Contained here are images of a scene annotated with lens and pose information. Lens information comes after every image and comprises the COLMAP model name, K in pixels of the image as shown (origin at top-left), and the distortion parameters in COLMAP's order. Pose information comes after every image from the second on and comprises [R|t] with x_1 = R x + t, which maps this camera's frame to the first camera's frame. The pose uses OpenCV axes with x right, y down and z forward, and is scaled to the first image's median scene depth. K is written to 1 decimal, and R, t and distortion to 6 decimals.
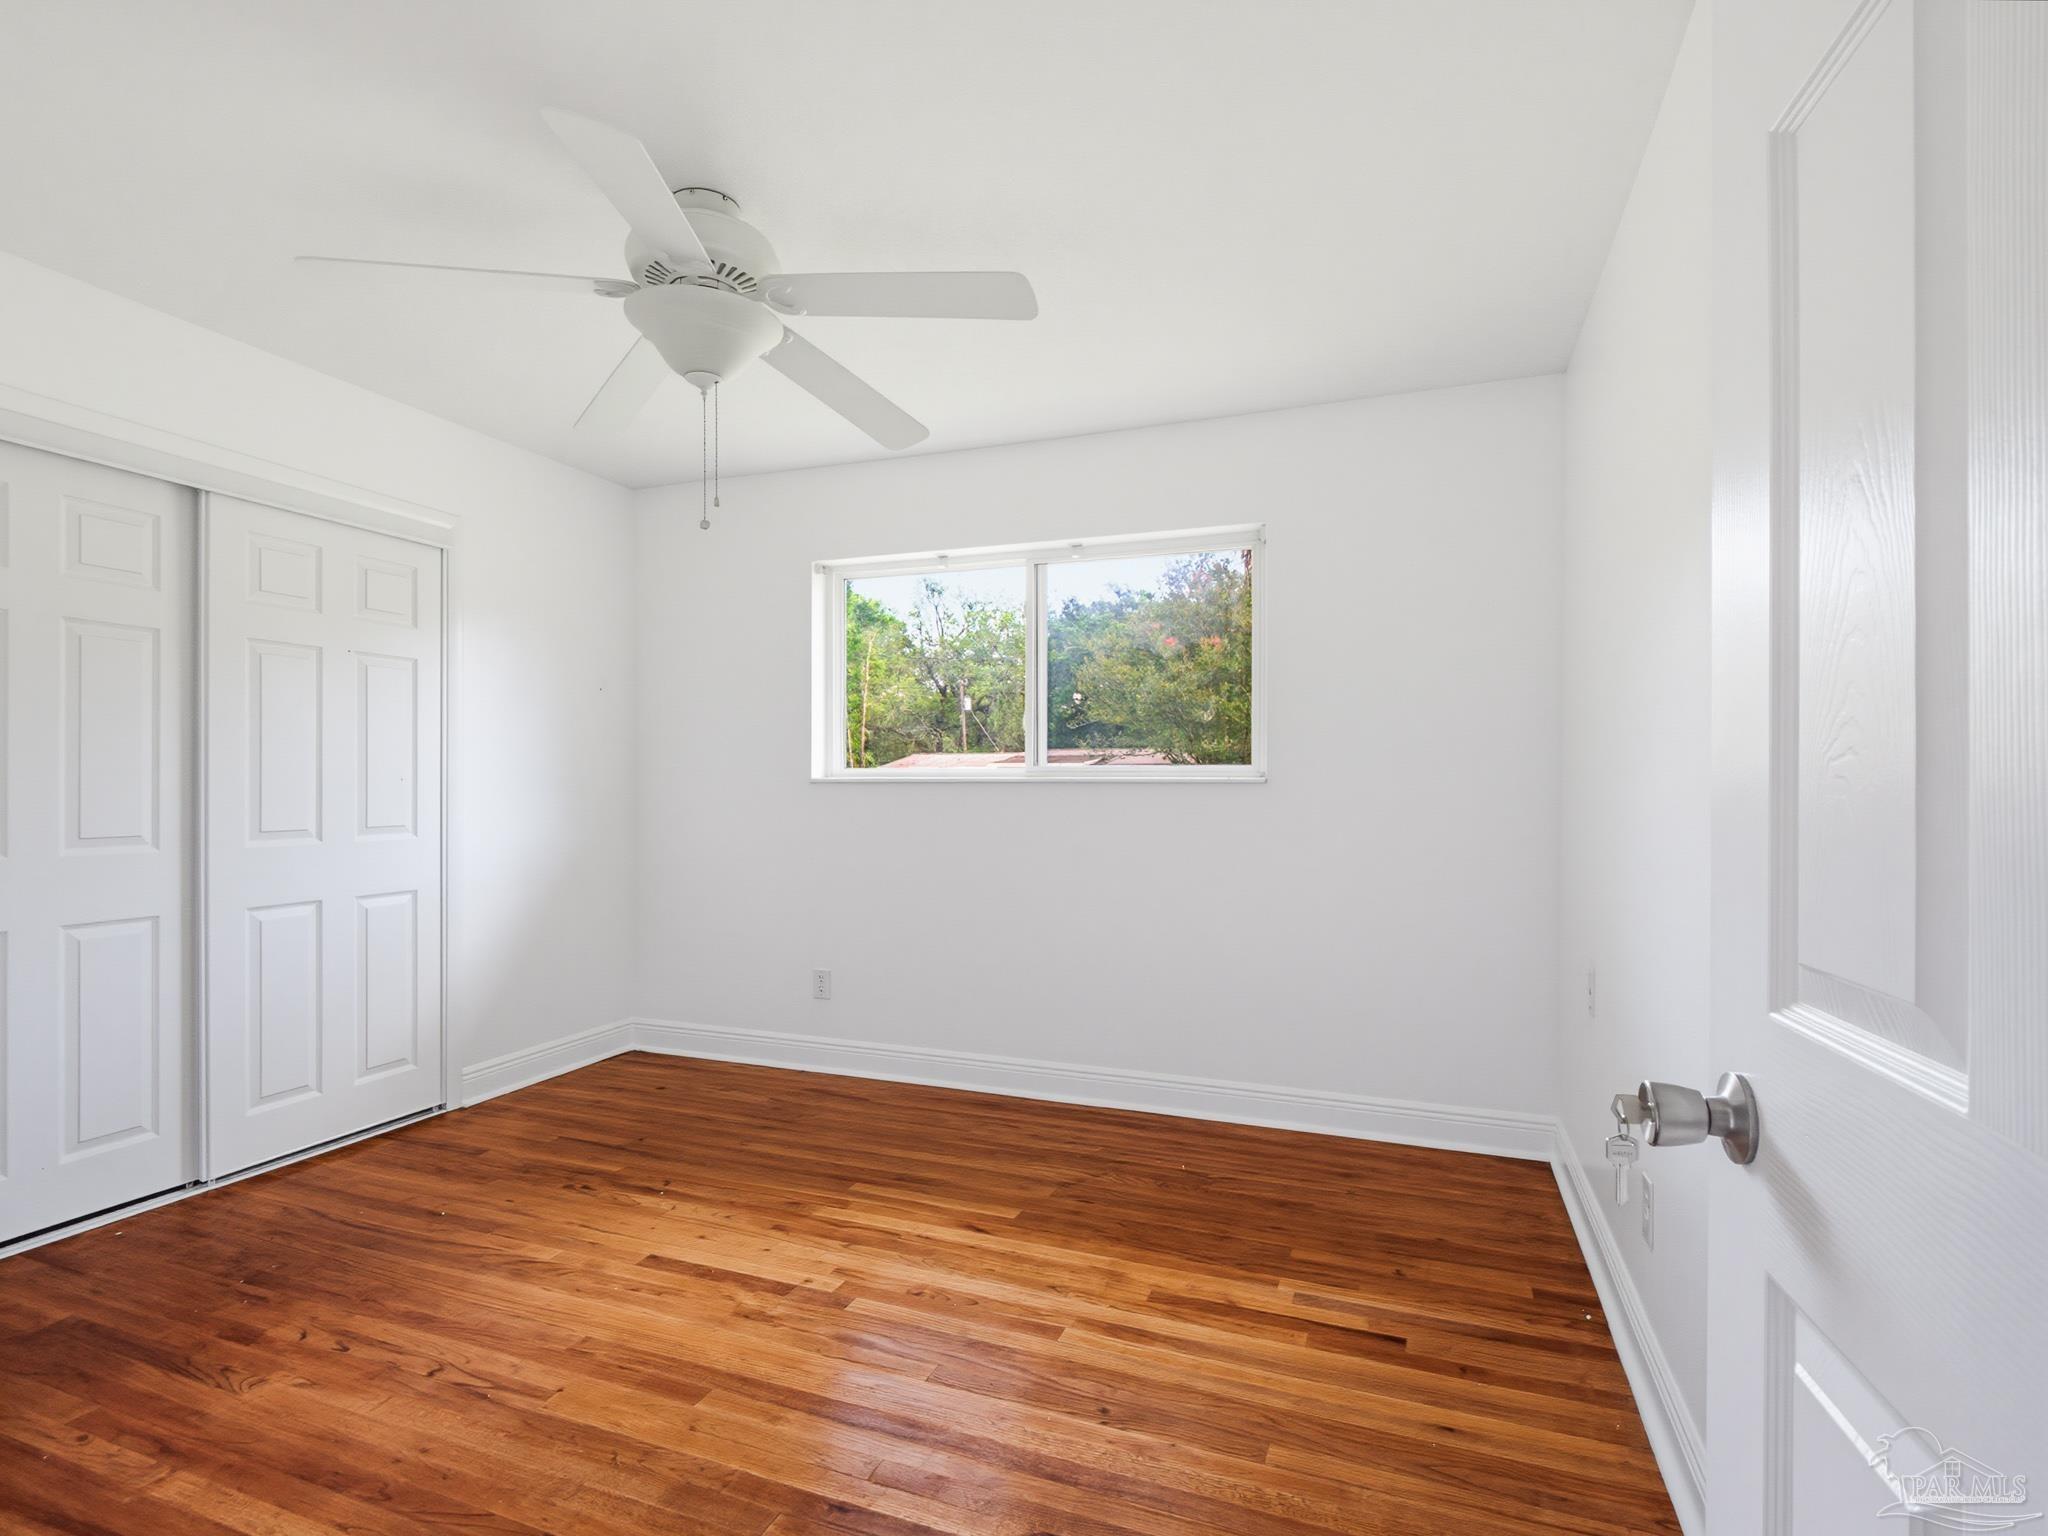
lens RADIAL K [[1016.6, 0, 1023.8], [0, 1016.6, 781.7], [0, 0, 1]] dist [-0.000396, -0.000040]
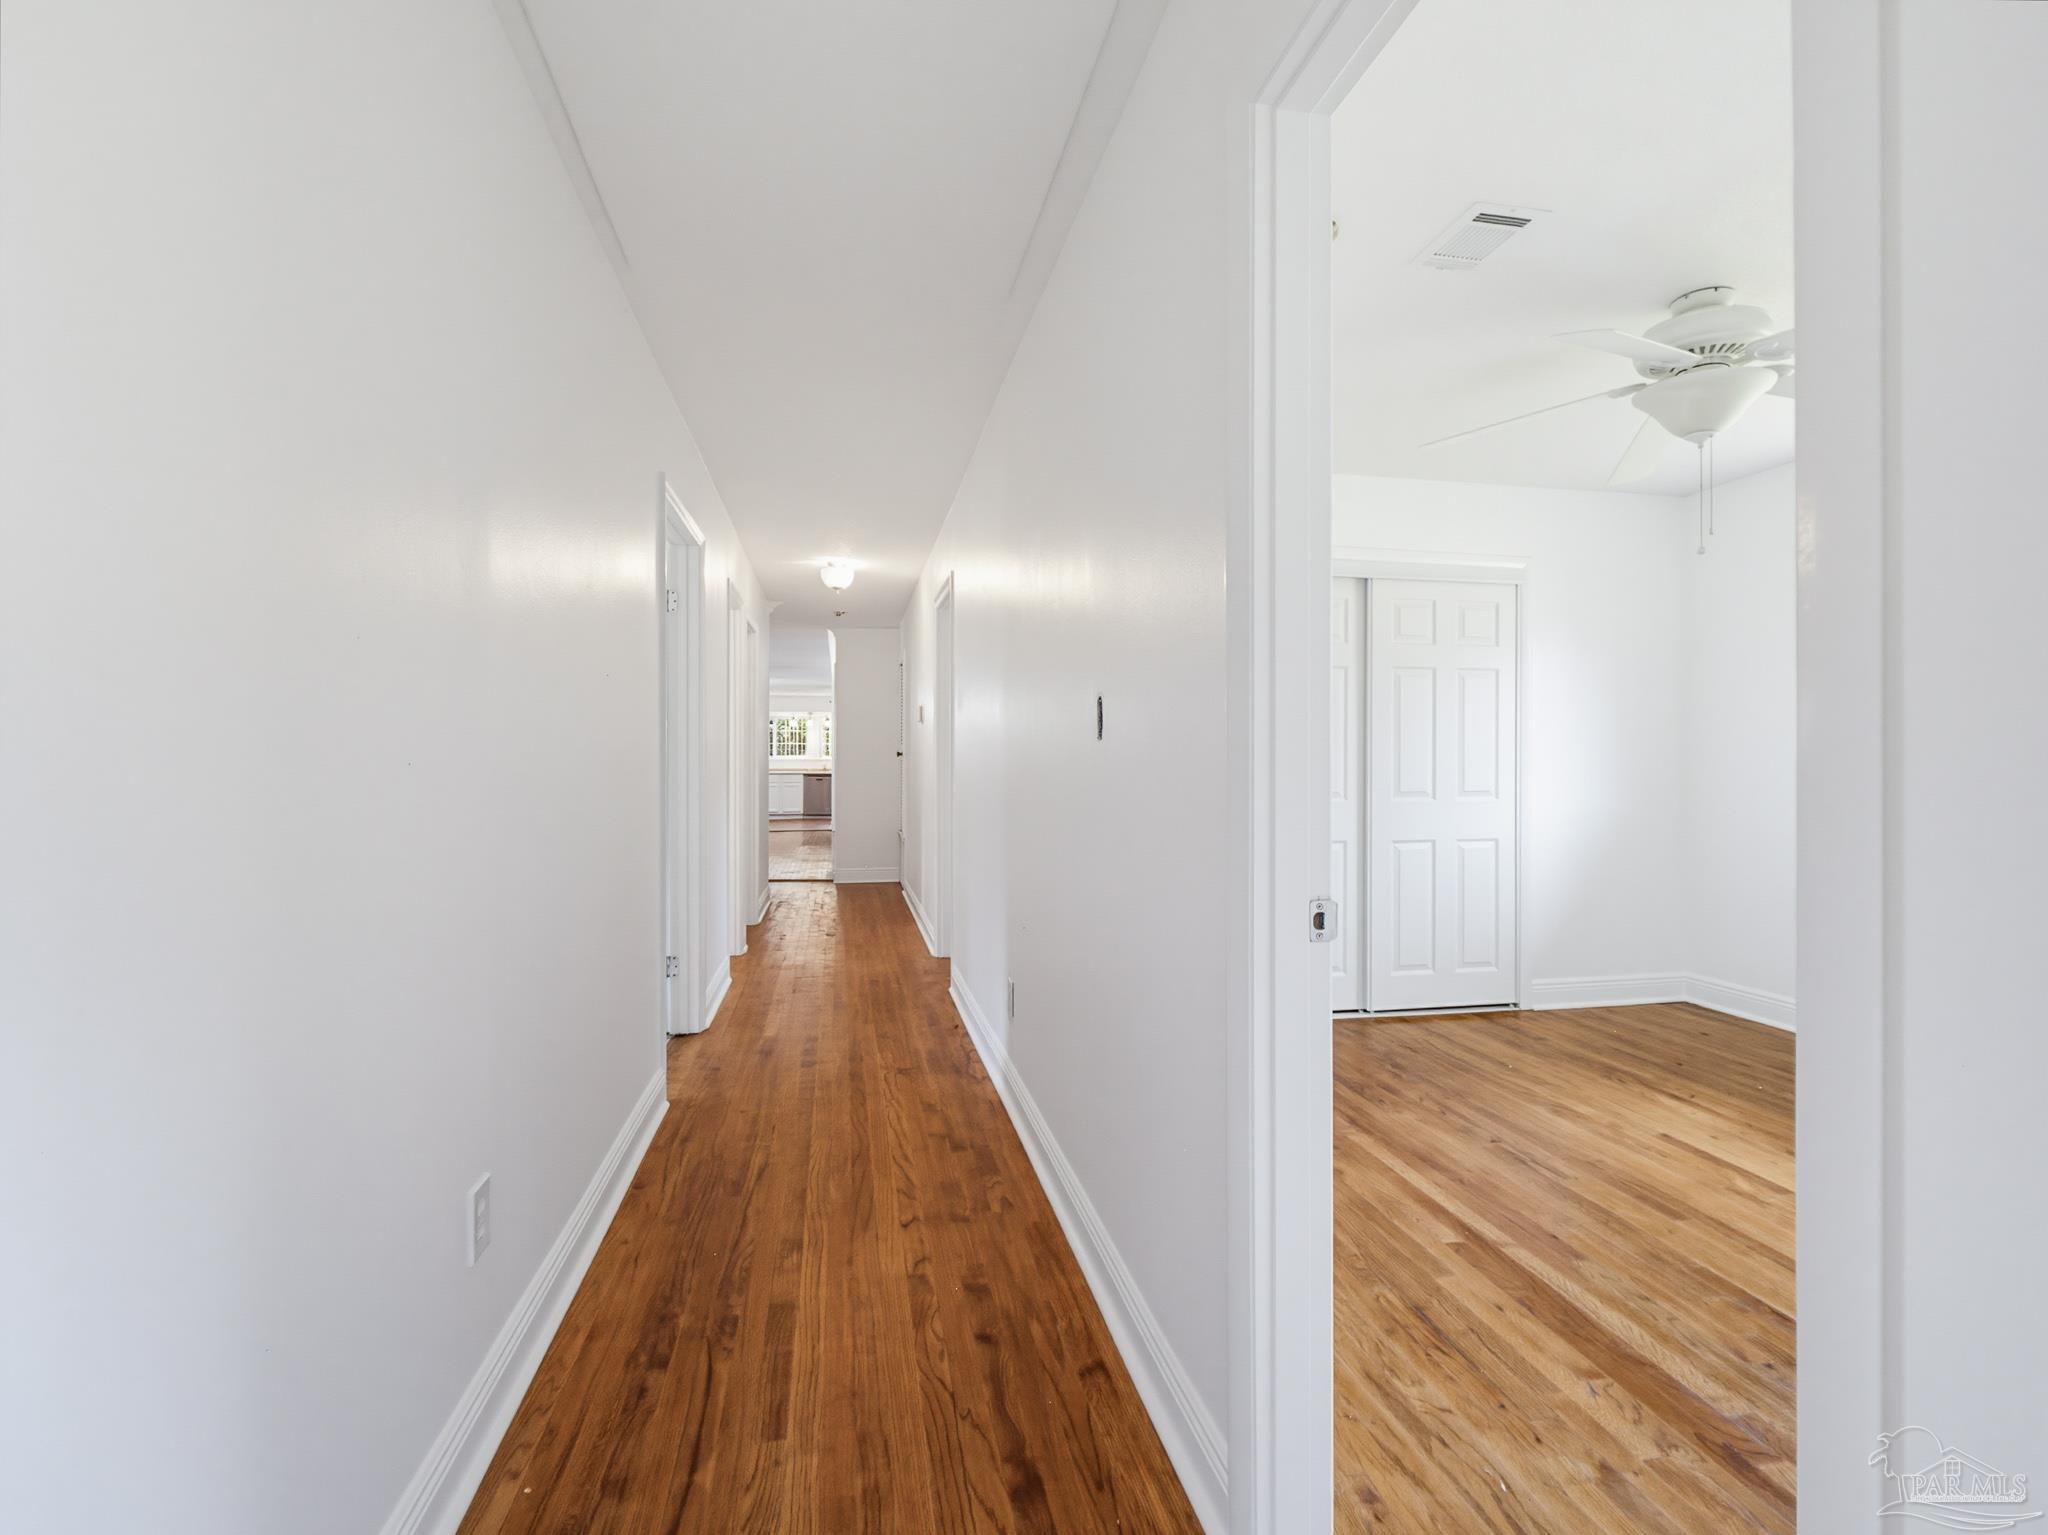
lens RADIAL K [[972.0, 0, 1027.7], [0, 972.0, 758.1], [0, 0, 1]] dist [-0.000581, -0.000076]
pose [[0.530823, -0.003469, -0.847476, 0.235427], [-0.003613, 0.999973, -0.006356, 0.011878], [0.847475, 0.006436, 0.530796, -0.308017]]
